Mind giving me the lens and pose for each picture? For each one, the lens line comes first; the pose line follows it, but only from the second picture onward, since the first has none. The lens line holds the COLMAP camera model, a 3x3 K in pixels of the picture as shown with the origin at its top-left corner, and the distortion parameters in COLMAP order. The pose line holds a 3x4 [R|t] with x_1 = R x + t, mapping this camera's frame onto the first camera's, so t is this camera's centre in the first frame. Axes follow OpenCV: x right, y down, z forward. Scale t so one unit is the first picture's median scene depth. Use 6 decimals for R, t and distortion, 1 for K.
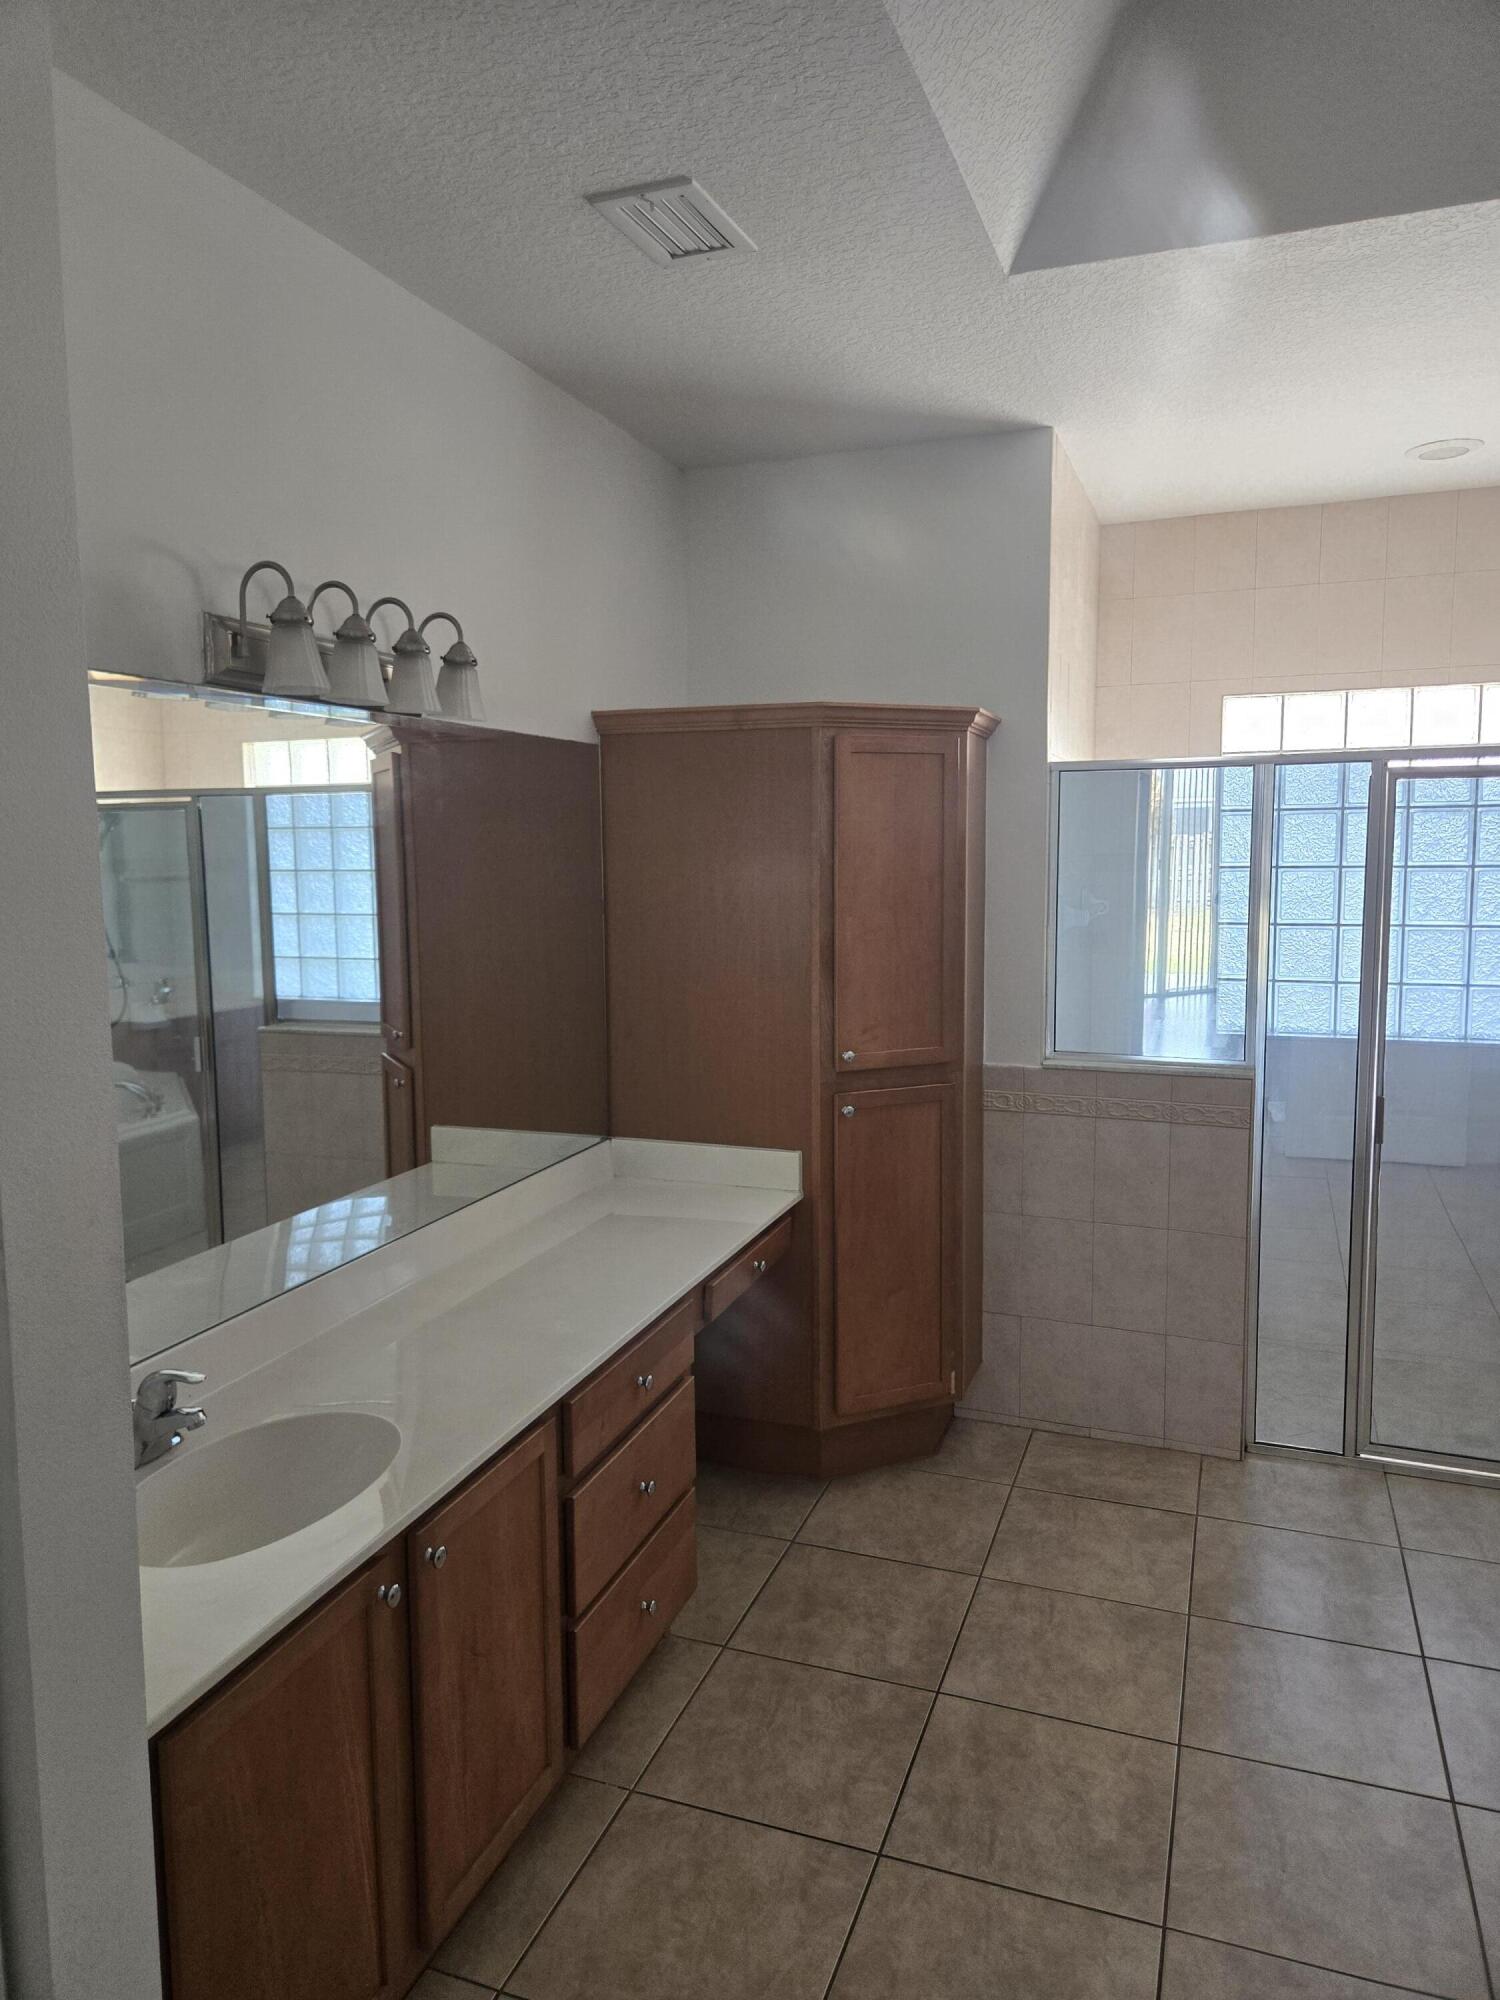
lens RADIAL K [[1348.9, 0, 739.2], [0, 1348.9, 981.0], [0, 0, 1]] dist [0.075257, -0.061789]
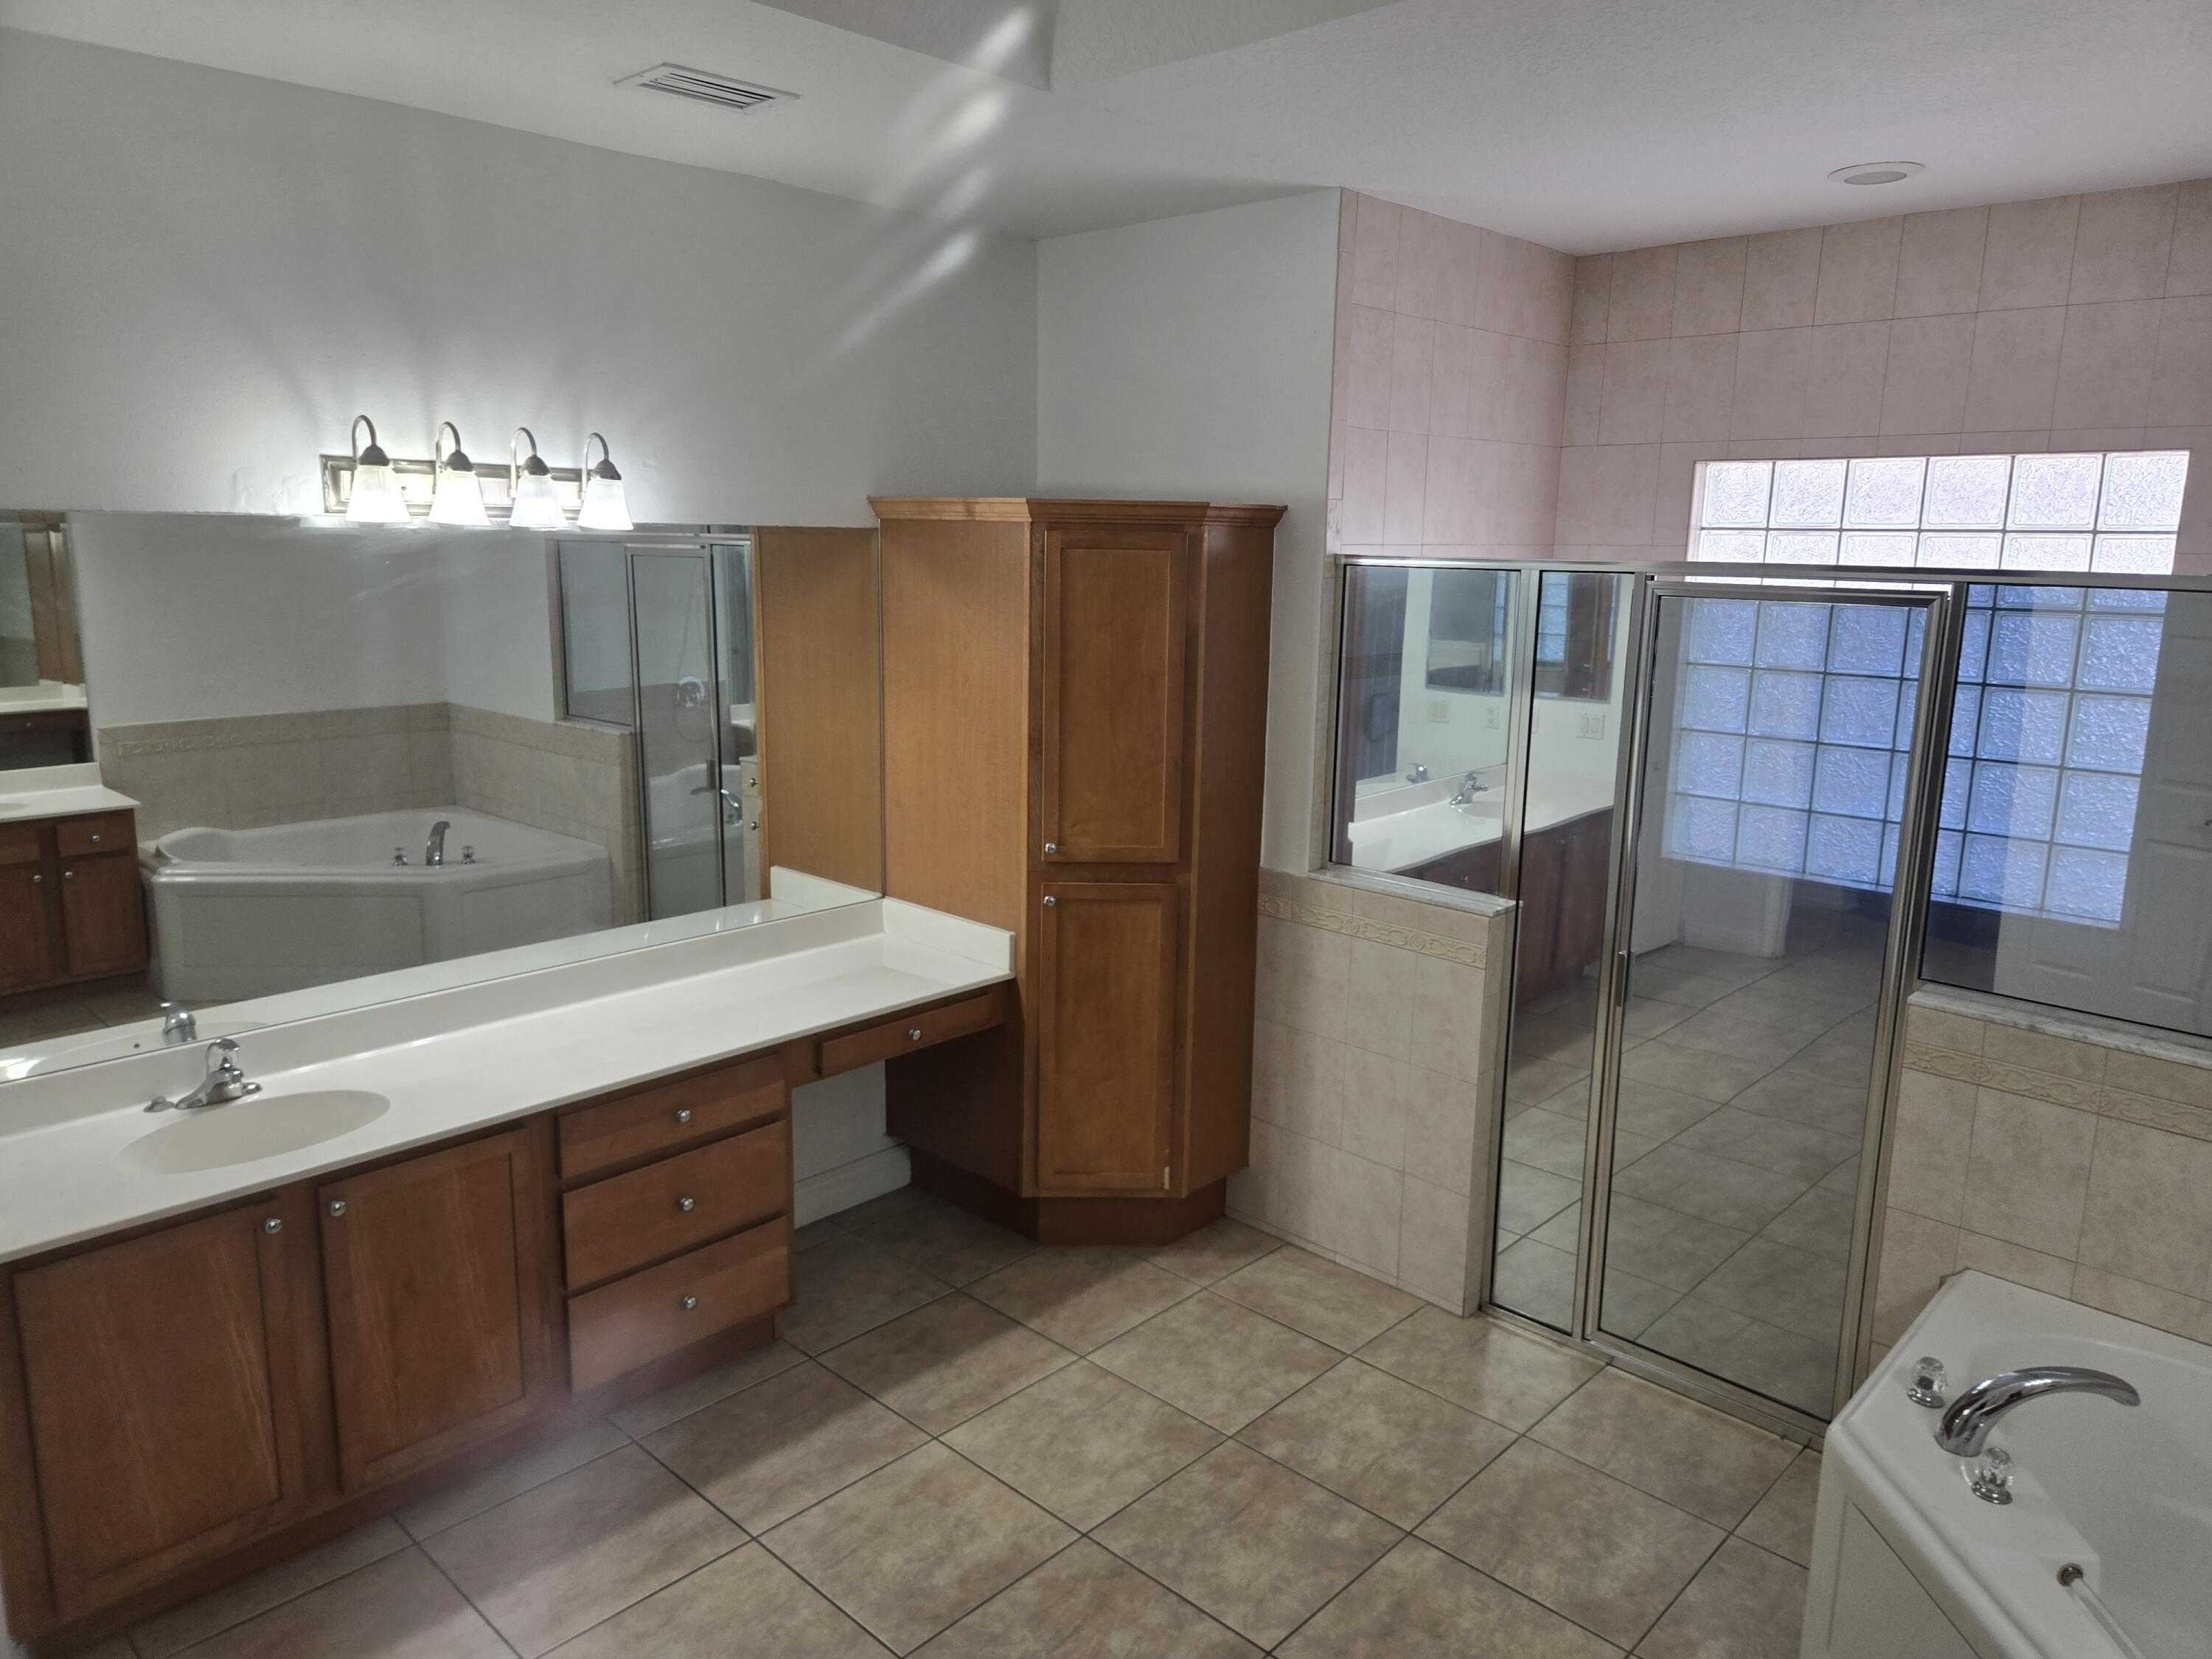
lens RADIAL K [[1491.9, 0, 1118.6], [0, 1491.9, 820.2], [0, 0, 1]] dist [0.075257, -0.061789]
pose [[0.921130, 0.096765, -0.377036, 0.535702], [-0.064241, 0.993117, 0.097933, -0.076283], [0.383918, -0.065988, 0.921006, -0.015495]]
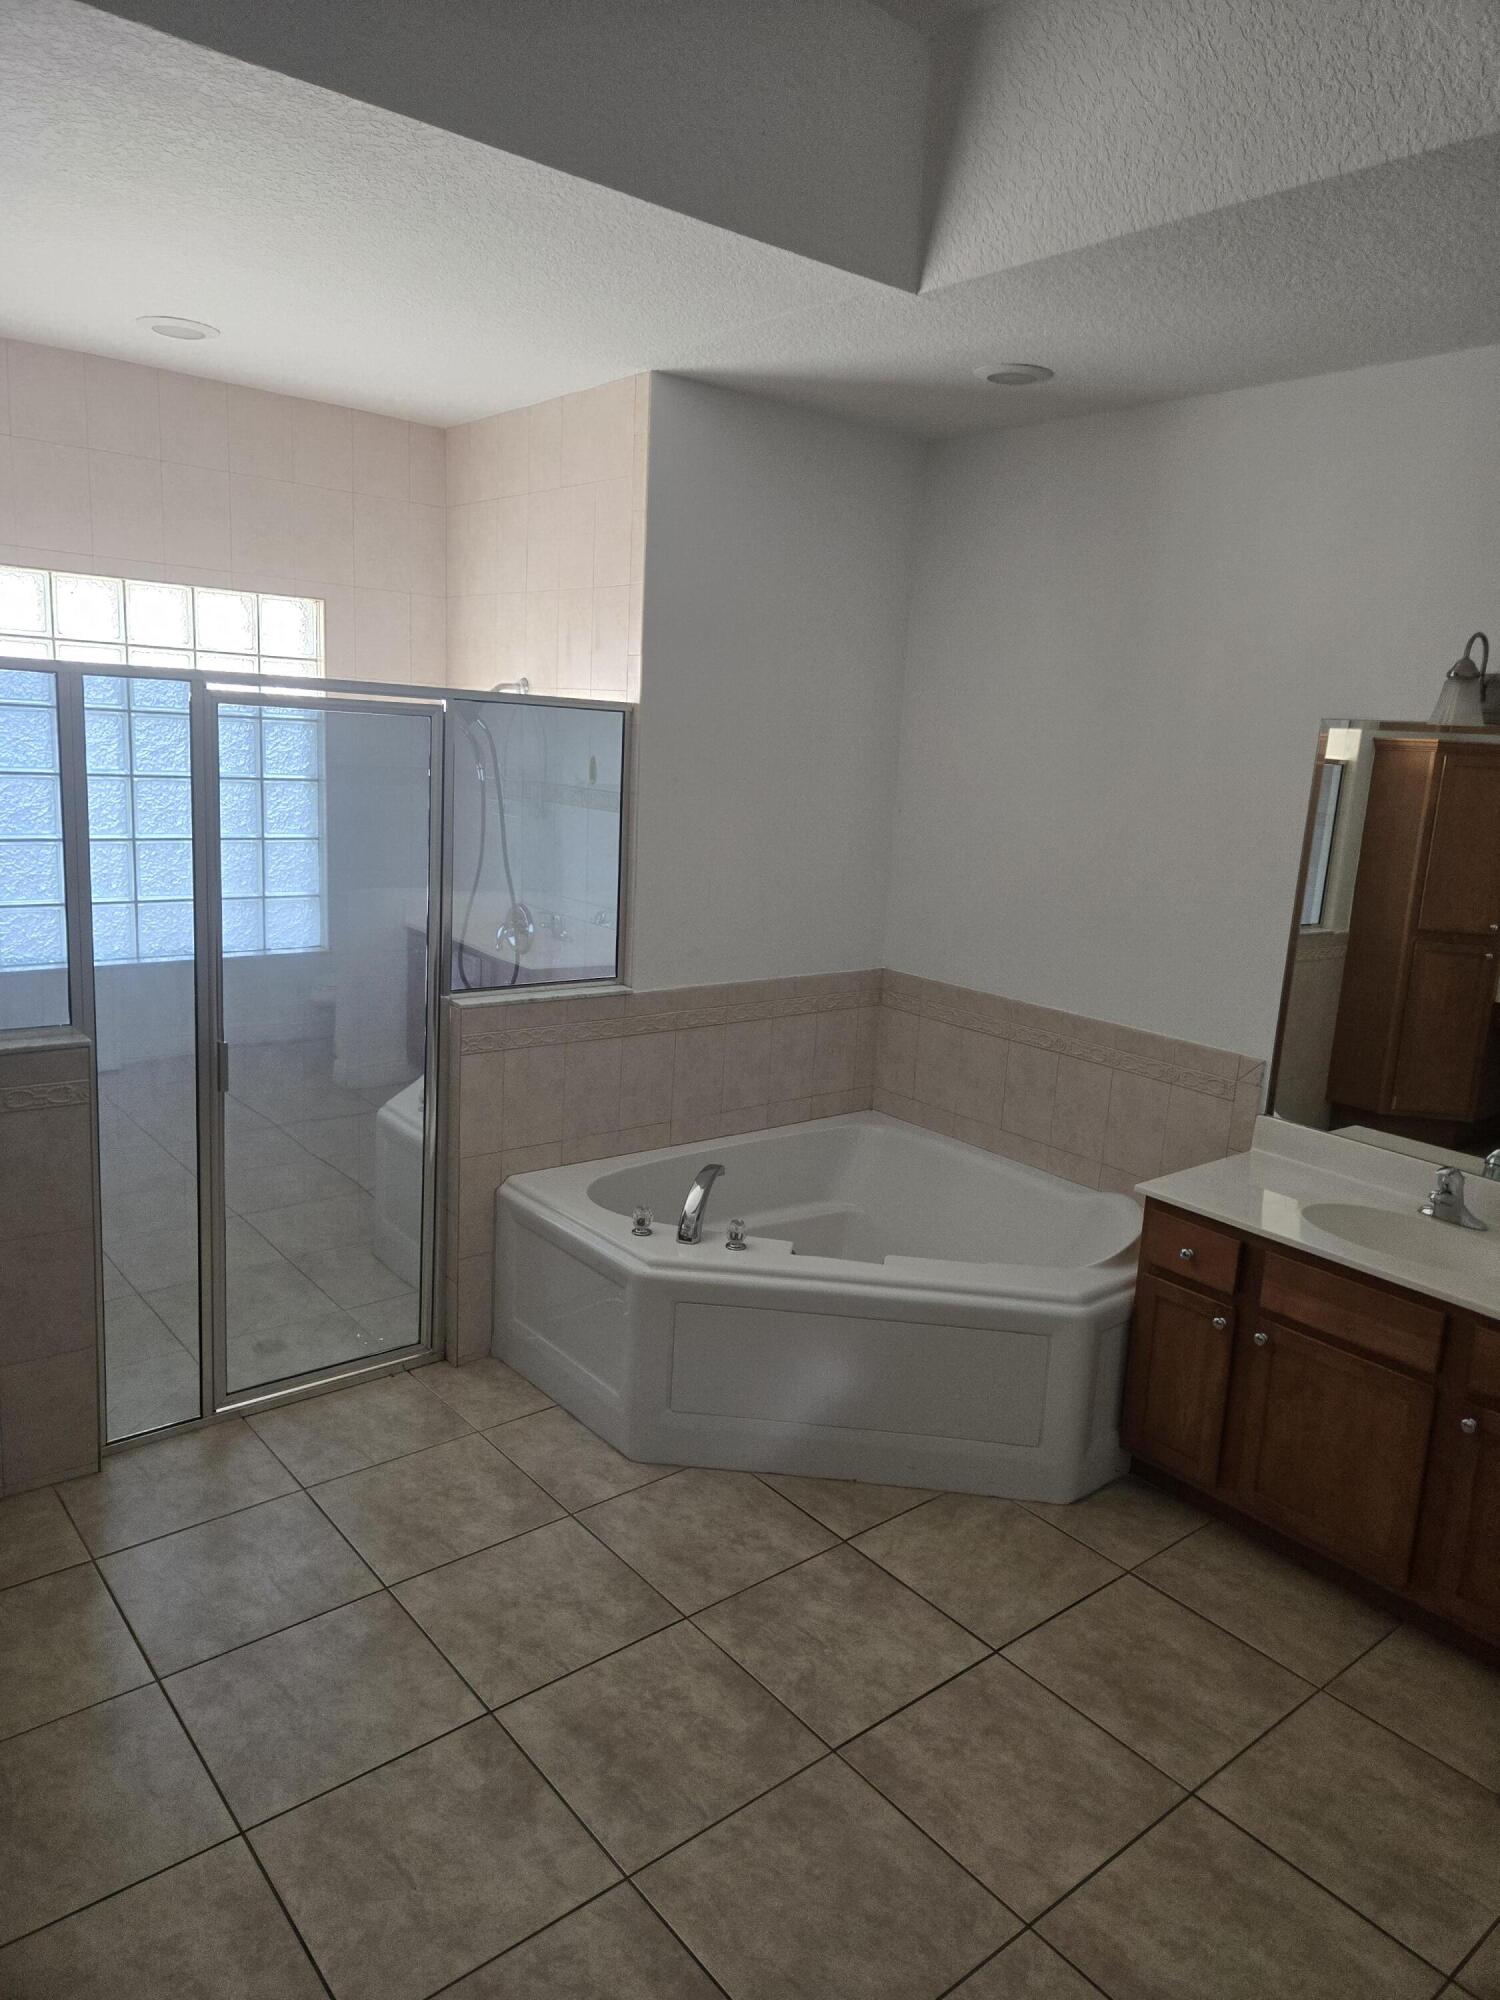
lens RADIAL K [[1348.9, 0, 770.9], [0, 1348.9, 977.0], [0, 0, 1]] dist [0.075257, -0.061789]
pose [[0.489804, -0.124344, 0.862920, -0.154317], [0.030947, 0.991633, 0.125325, -0.066807], [-0.871283, -0.034680, 0.489554, 0.213384]]
